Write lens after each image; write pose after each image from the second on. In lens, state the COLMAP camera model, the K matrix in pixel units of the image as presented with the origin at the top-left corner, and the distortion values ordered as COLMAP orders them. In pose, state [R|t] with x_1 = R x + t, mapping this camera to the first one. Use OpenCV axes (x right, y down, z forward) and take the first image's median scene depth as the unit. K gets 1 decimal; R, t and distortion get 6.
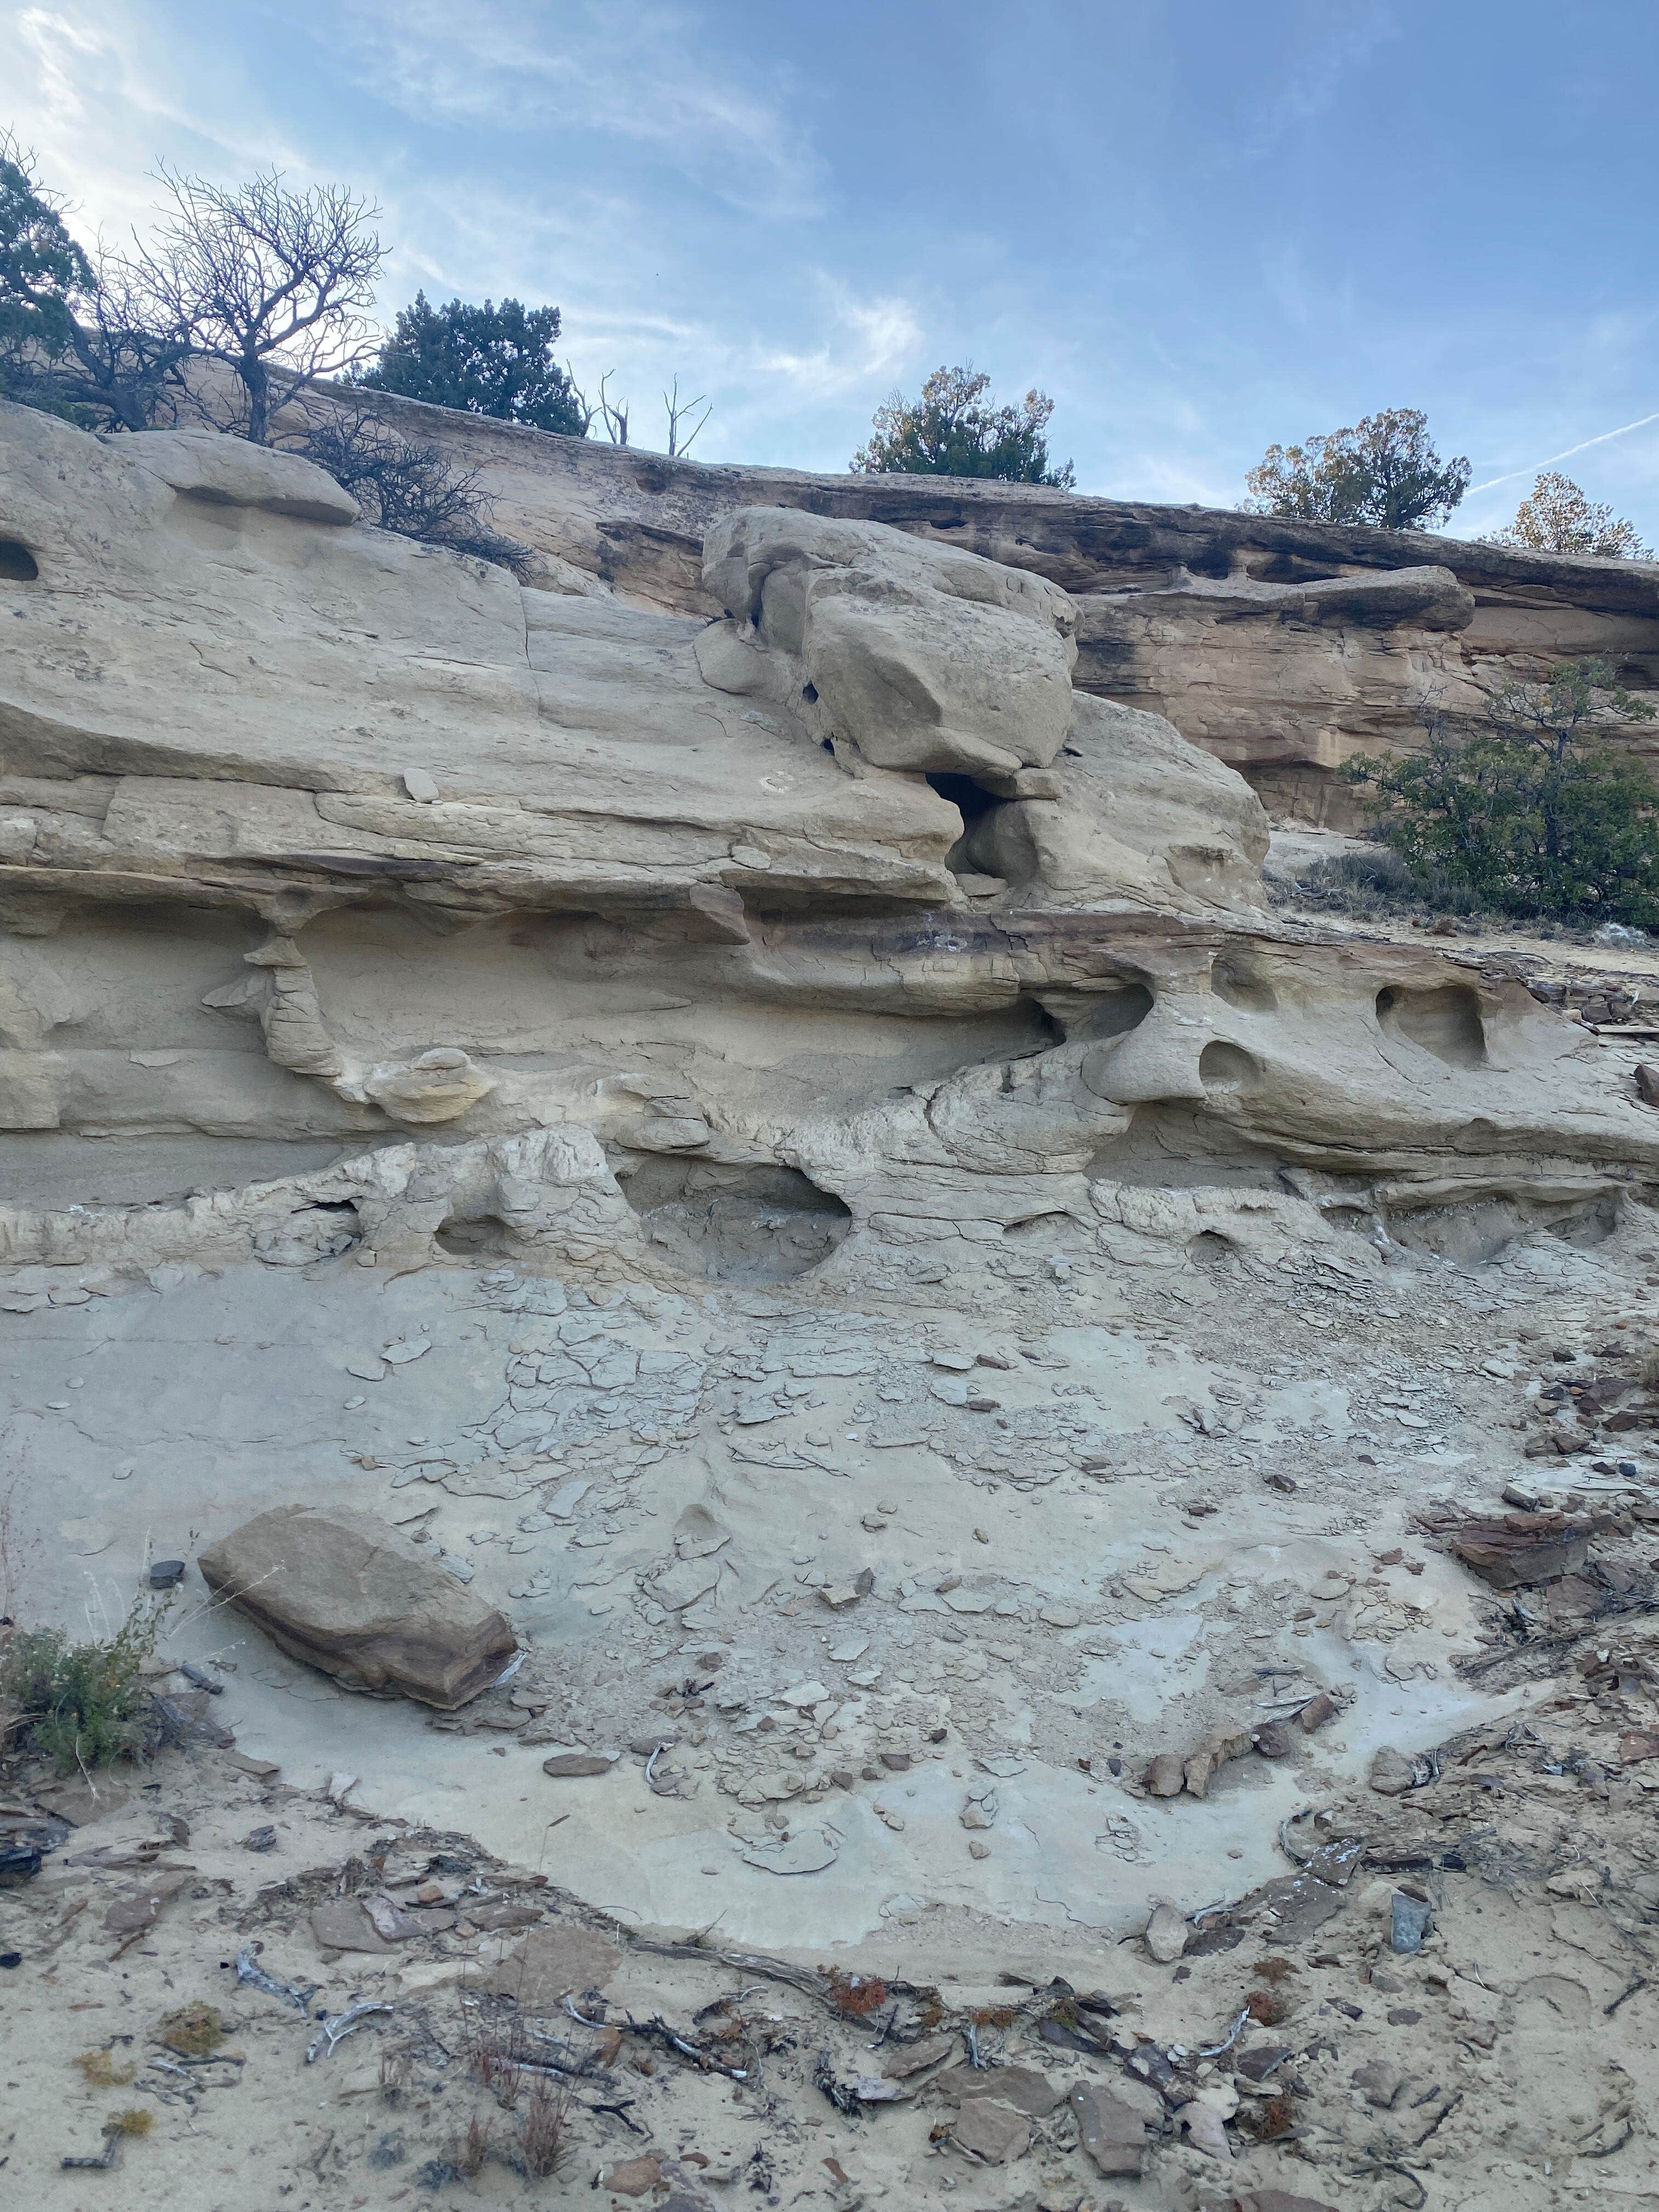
lens RADIAL K [[1681.4, 0, 758.0], [0, 1681.4, 1161.3], [0, 0, 1]] dist [0.164639, -0.398902]
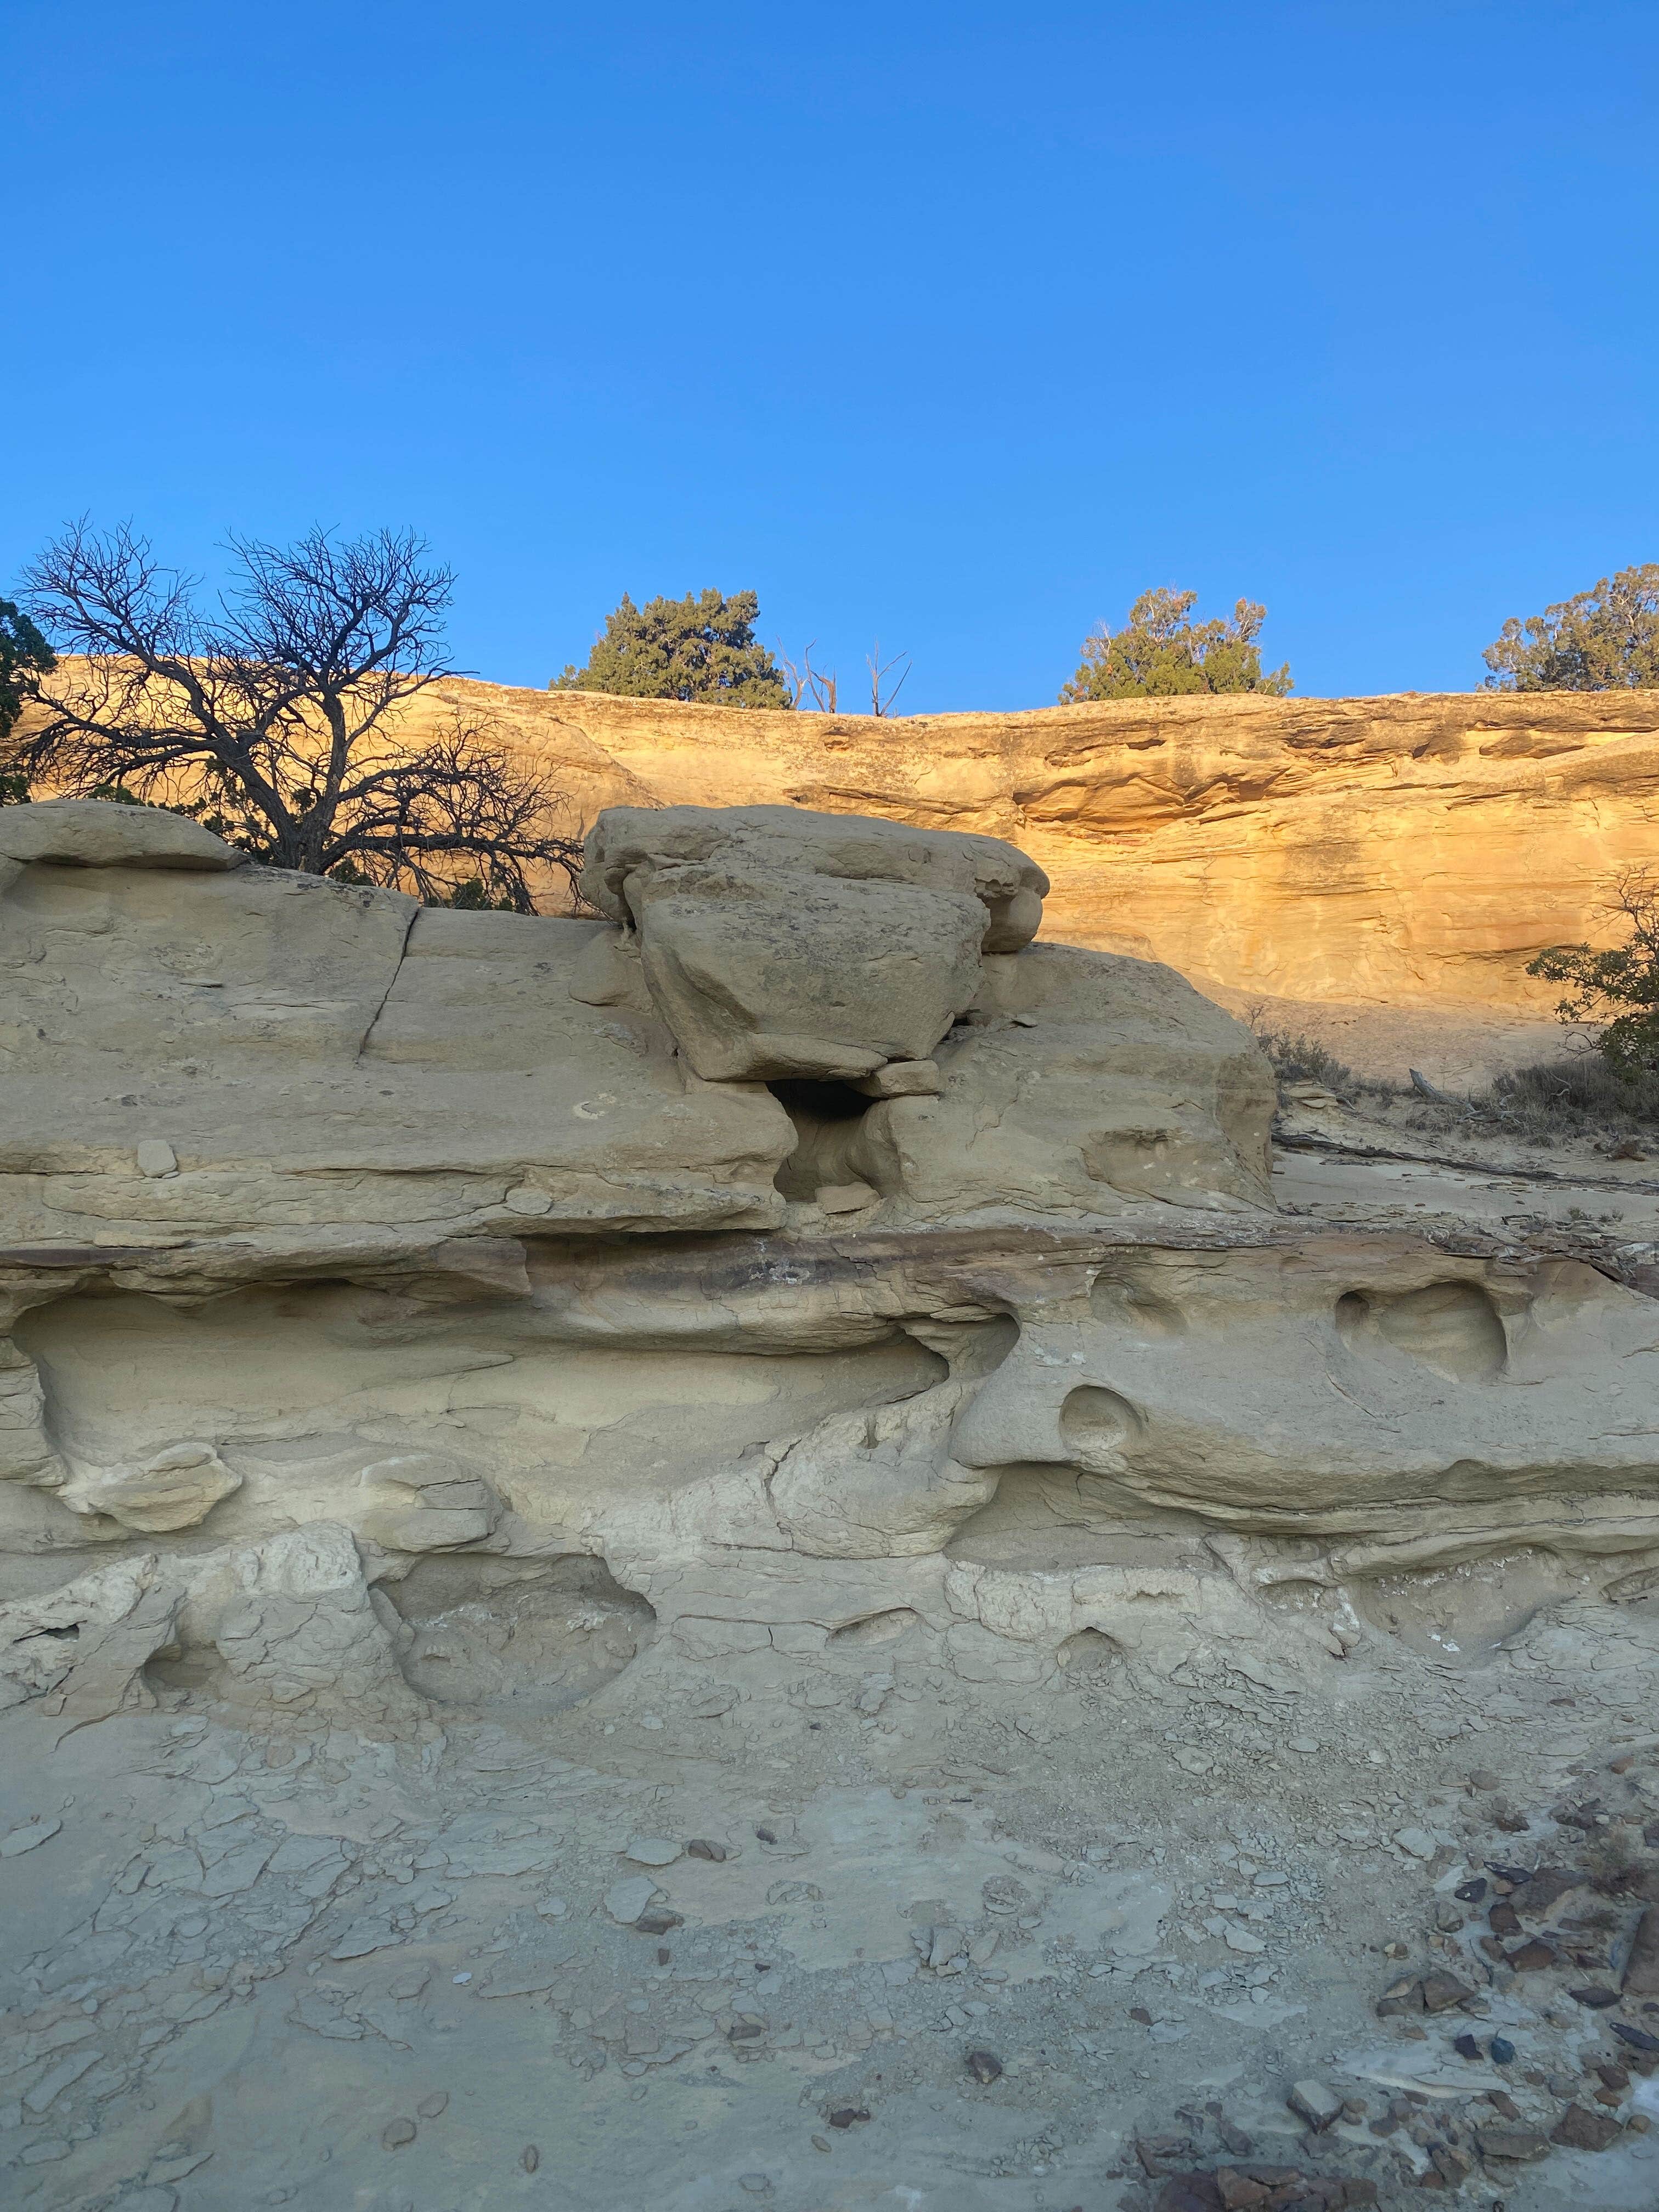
lens RADIAL K [[1679.8, 0, 829.5], [0, 1679.8, 1106.0], [0, 0, 1]] dist [0.049541, -0.092173]
pose [[0.976552, -0.079504, -0.200064, 0.314489], [0.048467, 0.986645, -0.155508, -0.081030], [0.209756, 0.142166, 0.967363, 0.169429]]
